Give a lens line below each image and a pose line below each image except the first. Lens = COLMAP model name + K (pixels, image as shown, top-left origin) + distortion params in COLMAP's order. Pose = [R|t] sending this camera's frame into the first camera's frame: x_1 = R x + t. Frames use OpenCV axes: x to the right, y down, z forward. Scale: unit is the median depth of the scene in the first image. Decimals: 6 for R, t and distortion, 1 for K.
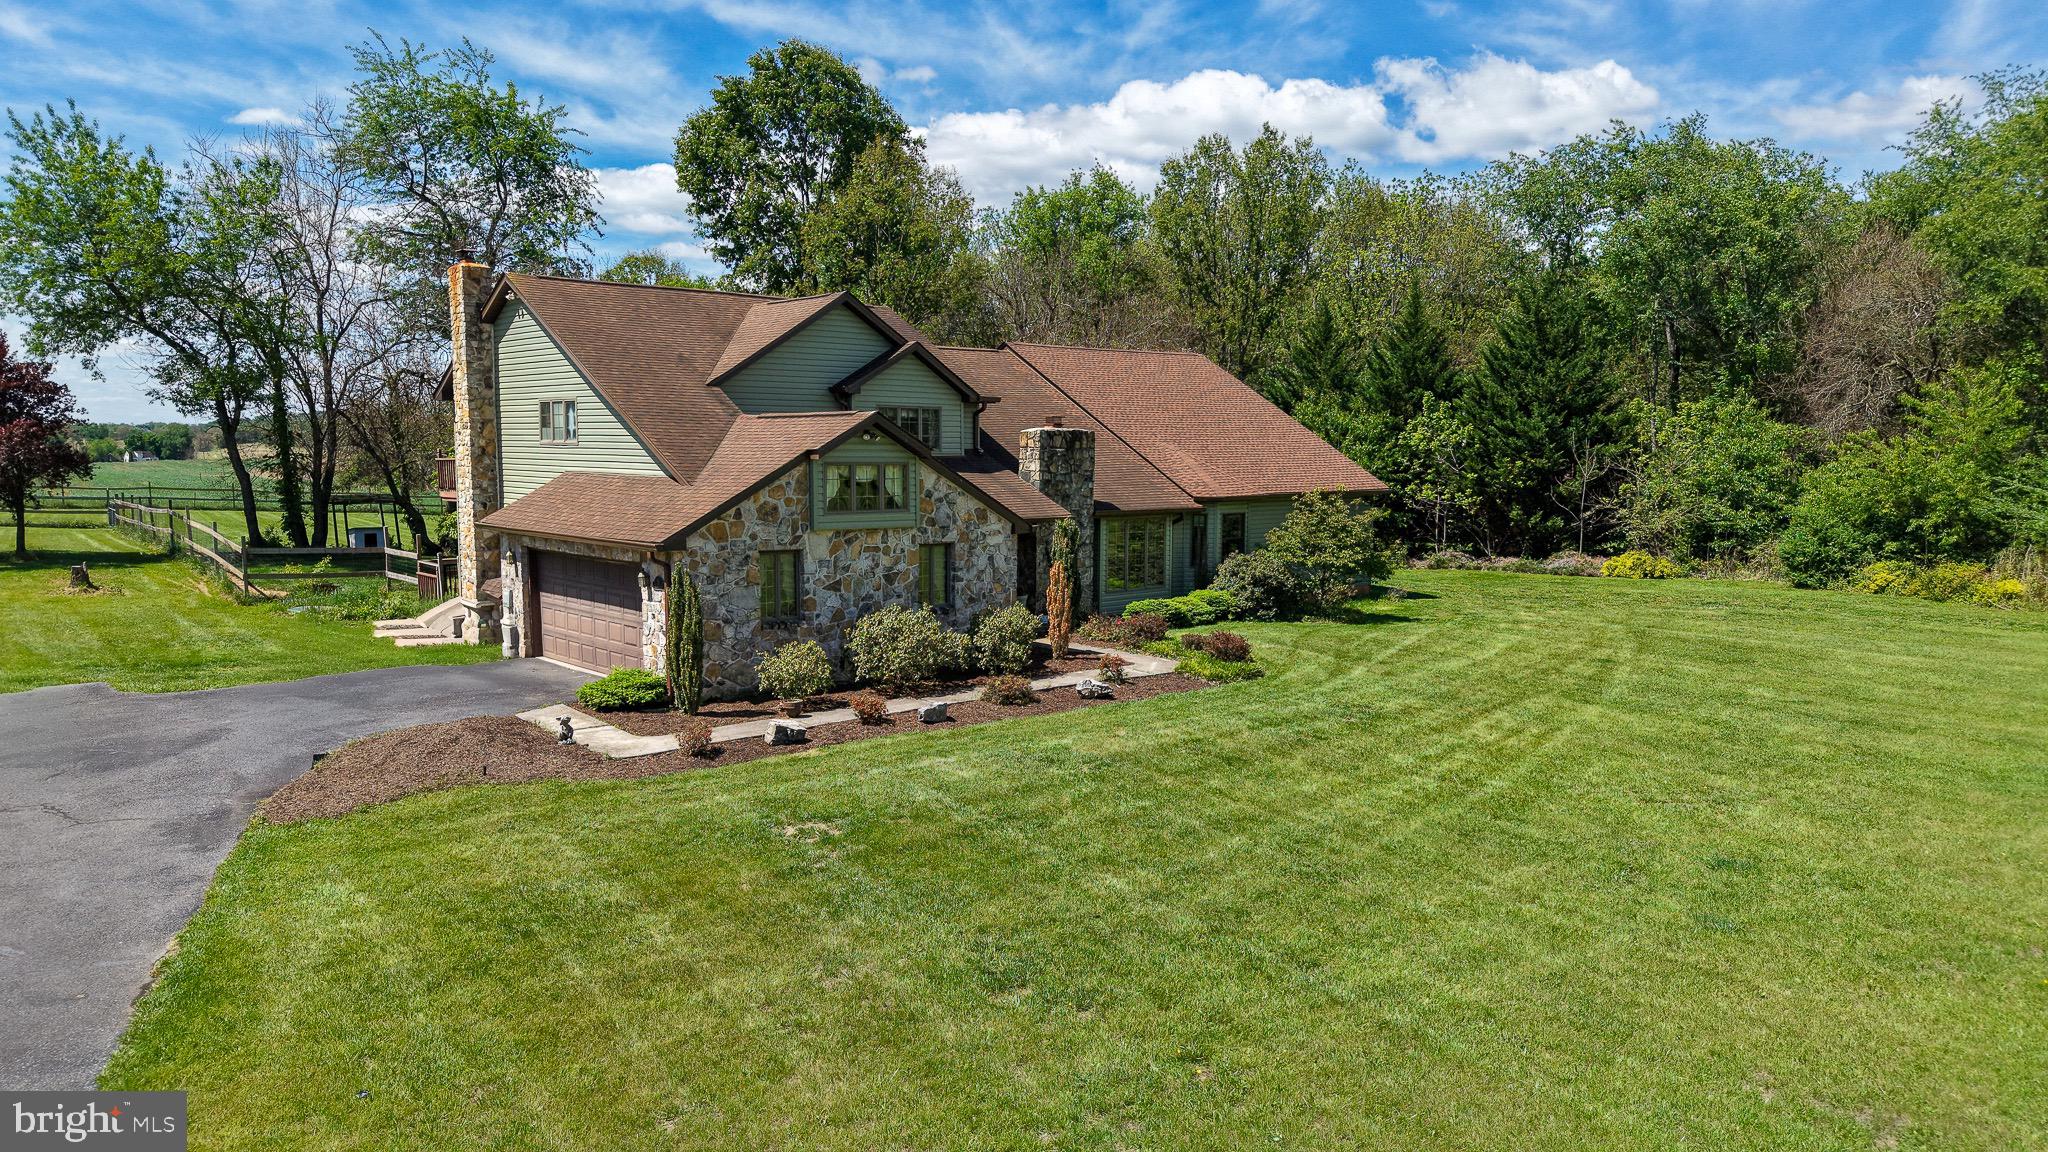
lens RADIAL K [[1738.8, 0, 1024.0], [0, 1738.8, 576.0], [0, 0, 1]] dist [0.133850, -0.459214]
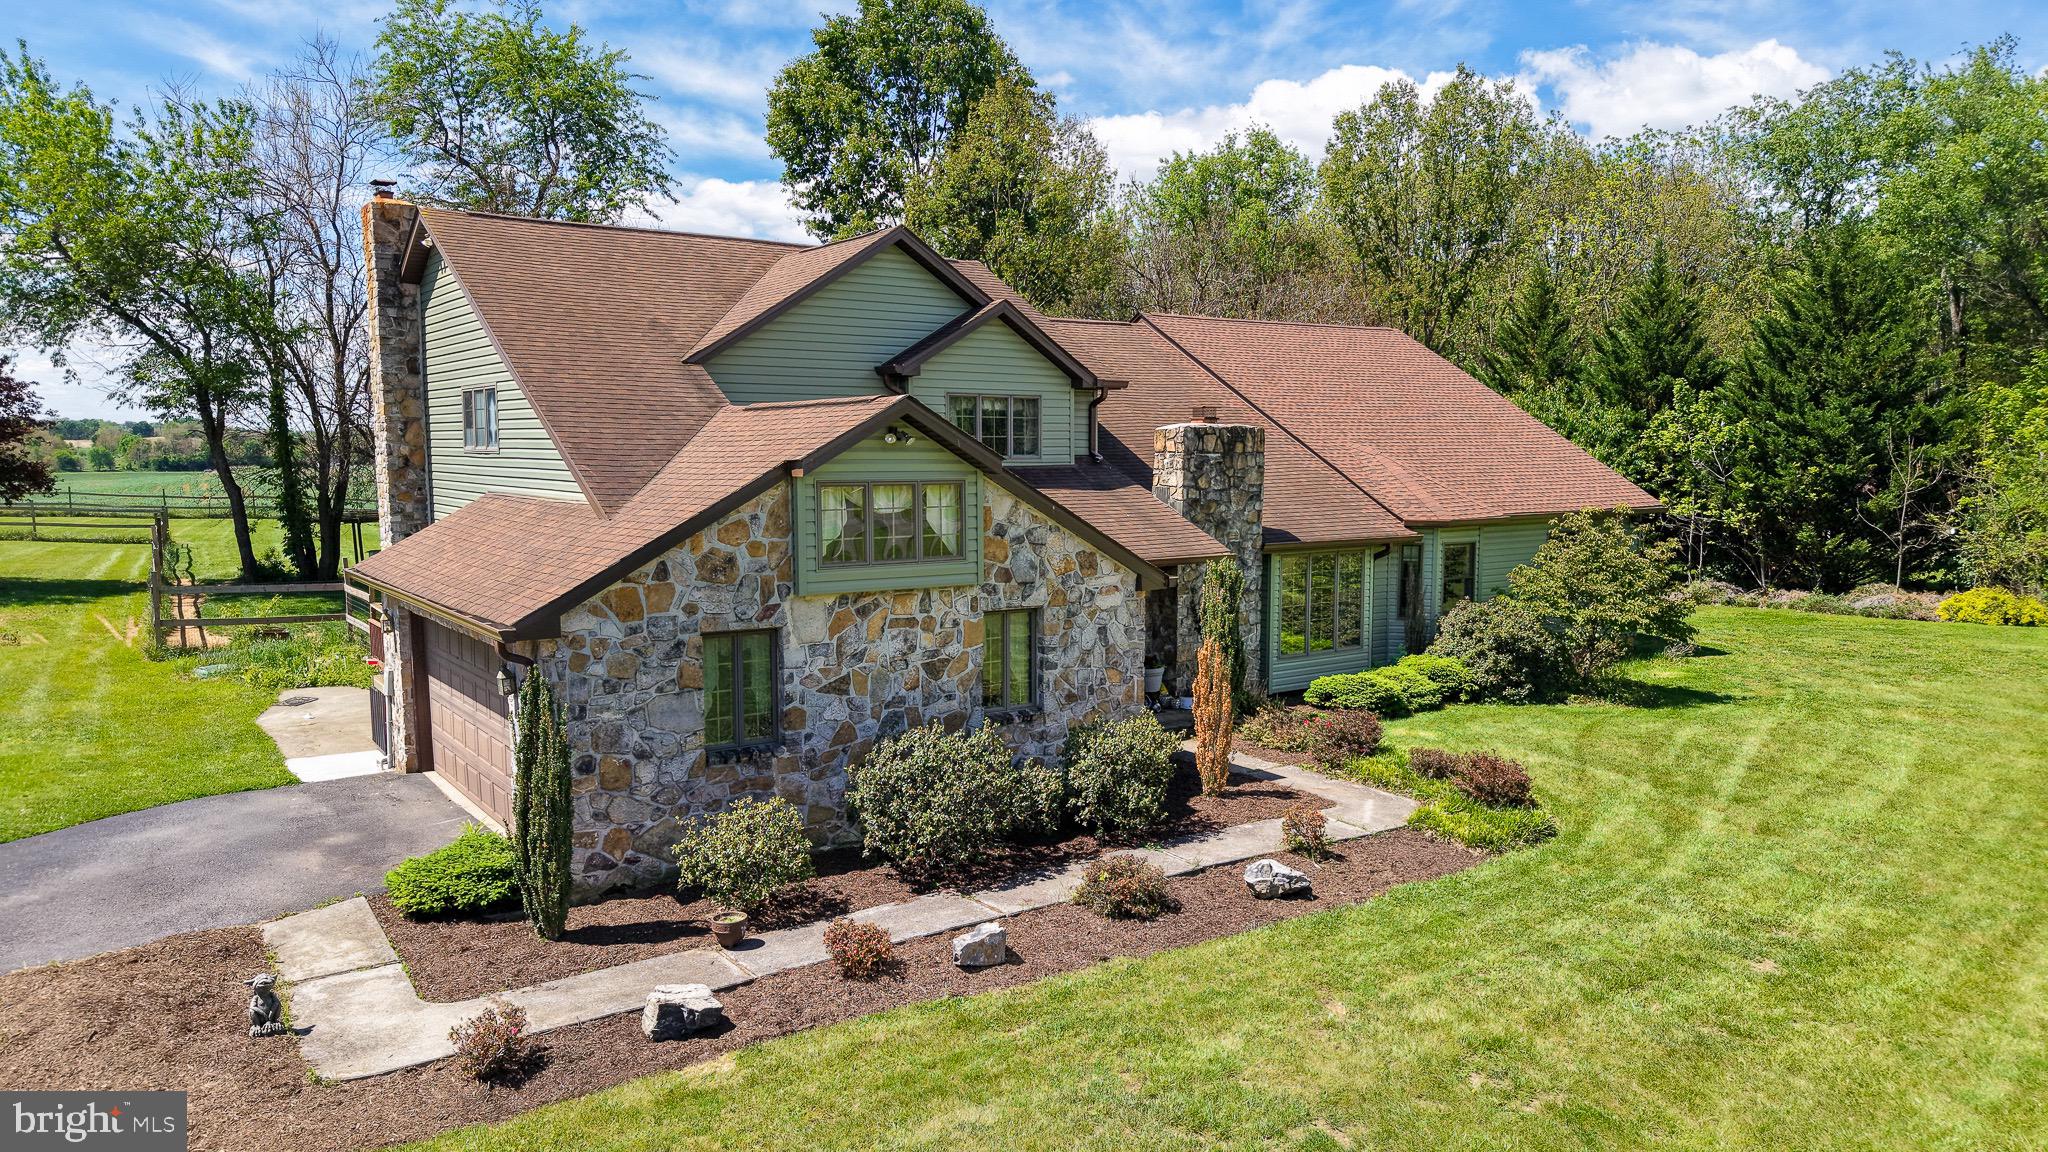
lens RADIAL K [[1738.8, 0, 1024.0], [0, 1738.8, 576.0], [0, 0, 1]] dist [0.133850, -0.459214]
pose [[0.996366, 0.001360, -0.085167, 0.004907], [-0.001480, 0.999998, -0.001344, -0.023679], [0.085165, 0.001465, 0.996366, 0.303658]]
